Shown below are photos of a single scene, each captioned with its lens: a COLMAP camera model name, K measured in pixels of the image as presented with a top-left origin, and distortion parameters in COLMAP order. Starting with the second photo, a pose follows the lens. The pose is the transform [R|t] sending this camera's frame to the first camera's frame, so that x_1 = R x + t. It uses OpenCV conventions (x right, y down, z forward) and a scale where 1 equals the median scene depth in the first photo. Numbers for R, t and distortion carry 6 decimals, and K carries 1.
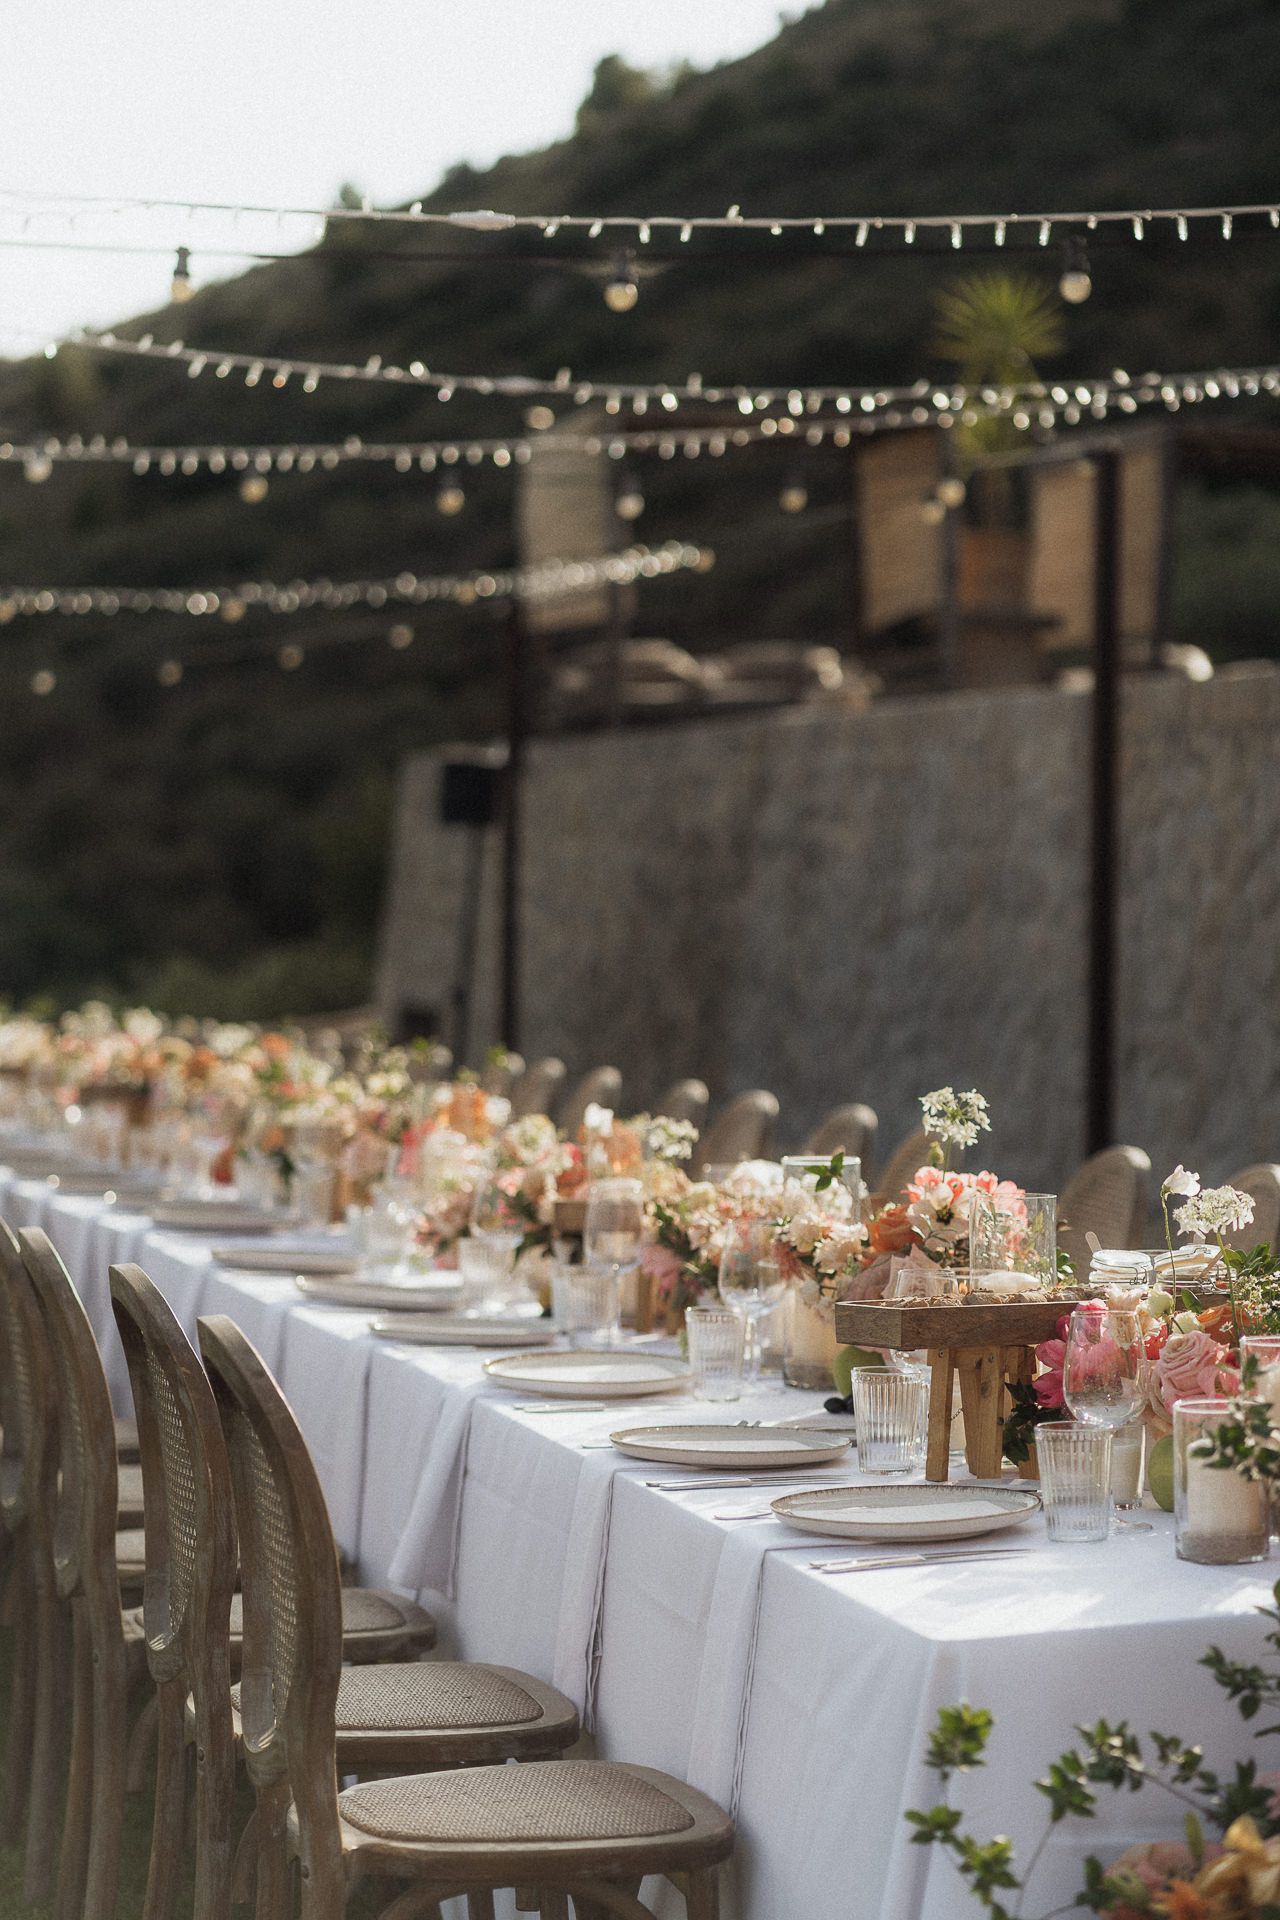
lens RADIAL K [[4683.5, 0, 640.0], [0, 4683.5, 960.0], [0, 0, 1]] dist [0.053039, 0.707616]
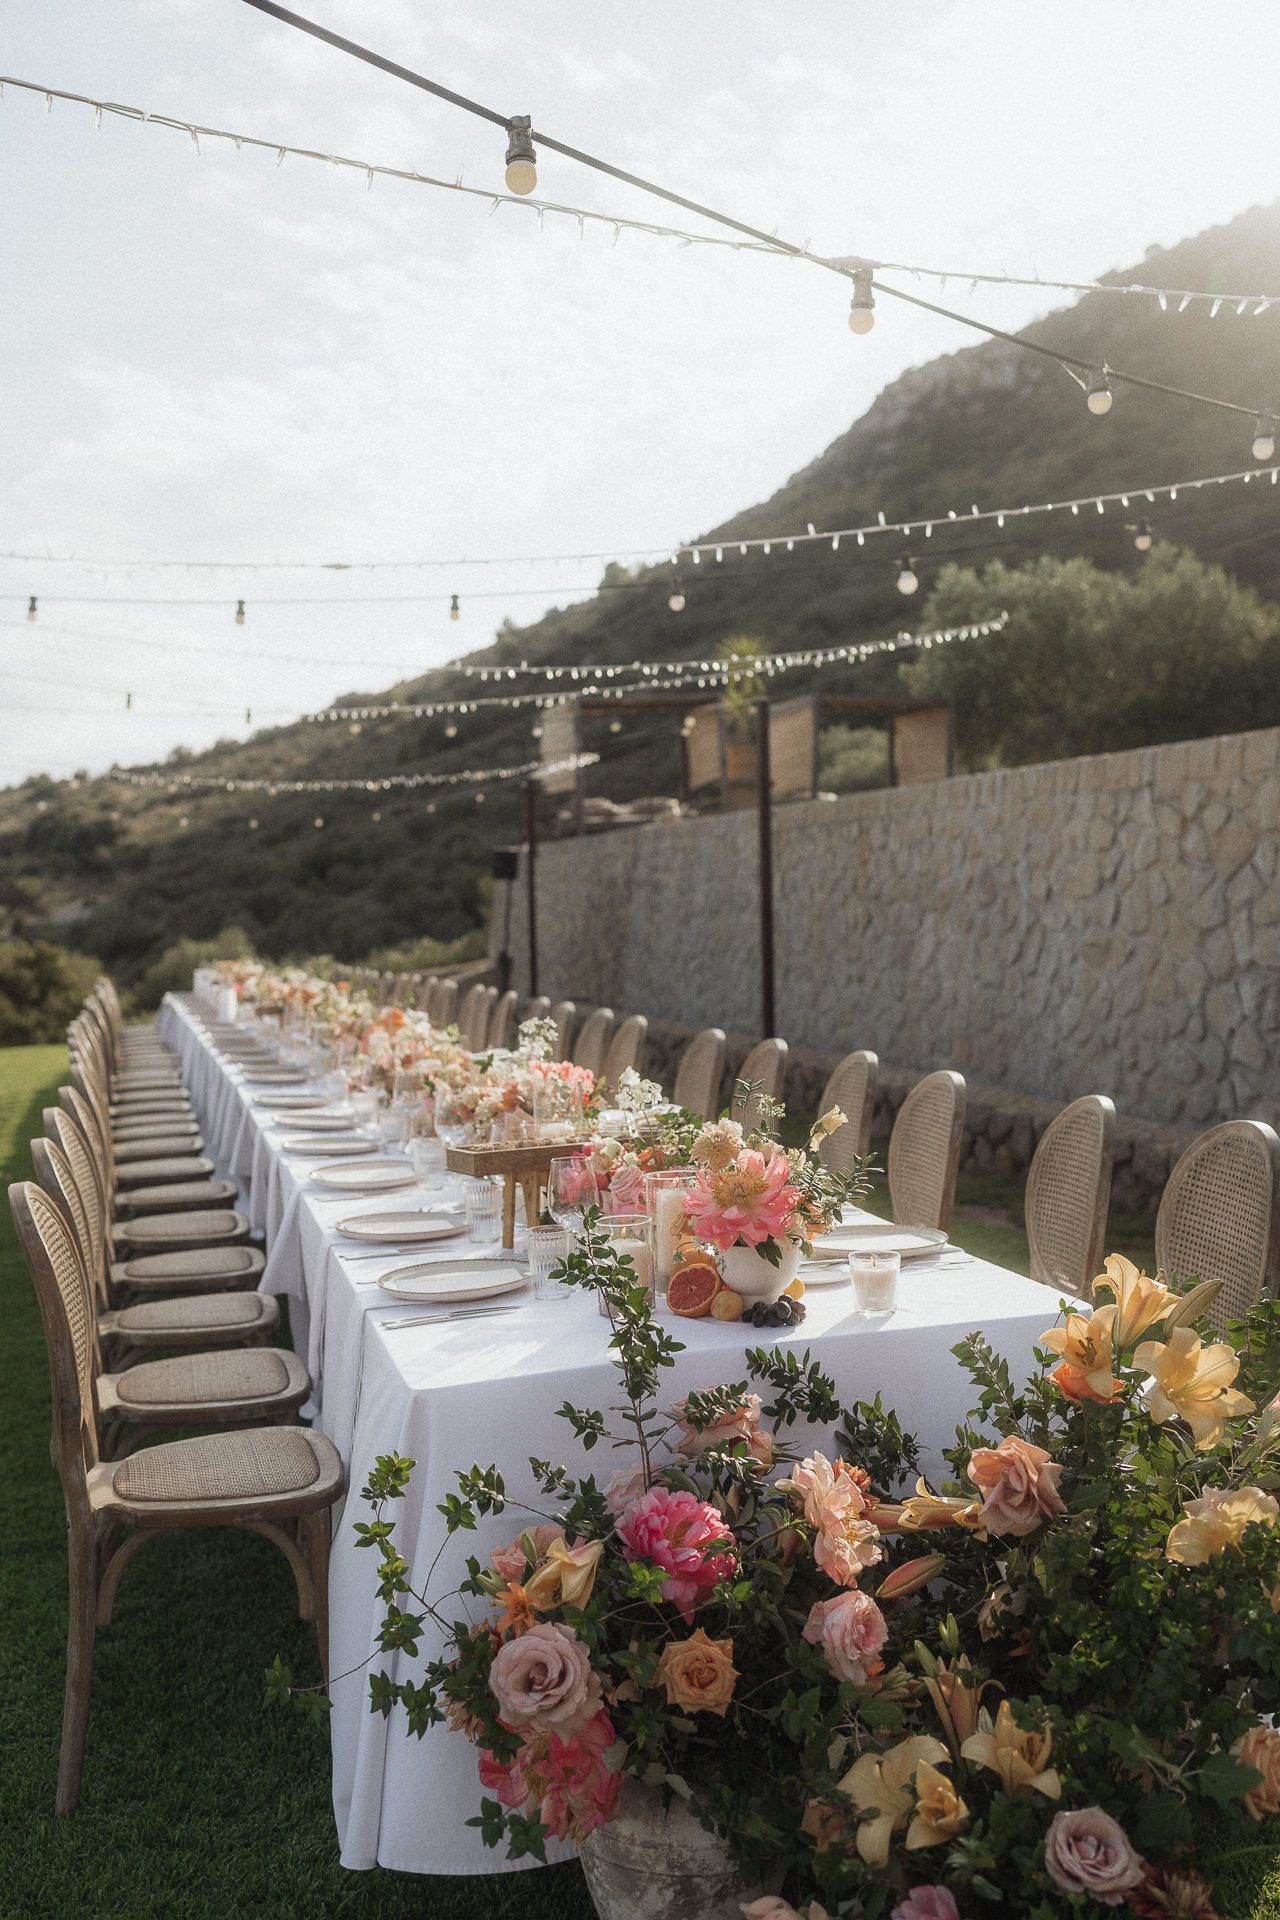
lens RADIAL K [[1895.8, 0, 619.6], [0, 1895.8, 951.0], [0, 0, 1]] dist [-0.000367, 0.003602]
pose [[0.999413, -0.032247, -0.011586, 0.069802], [0.032368, 0.999422, 0.010424, -0.003225], [0.011243, -0.010793, 0.999879, 0.177643]]
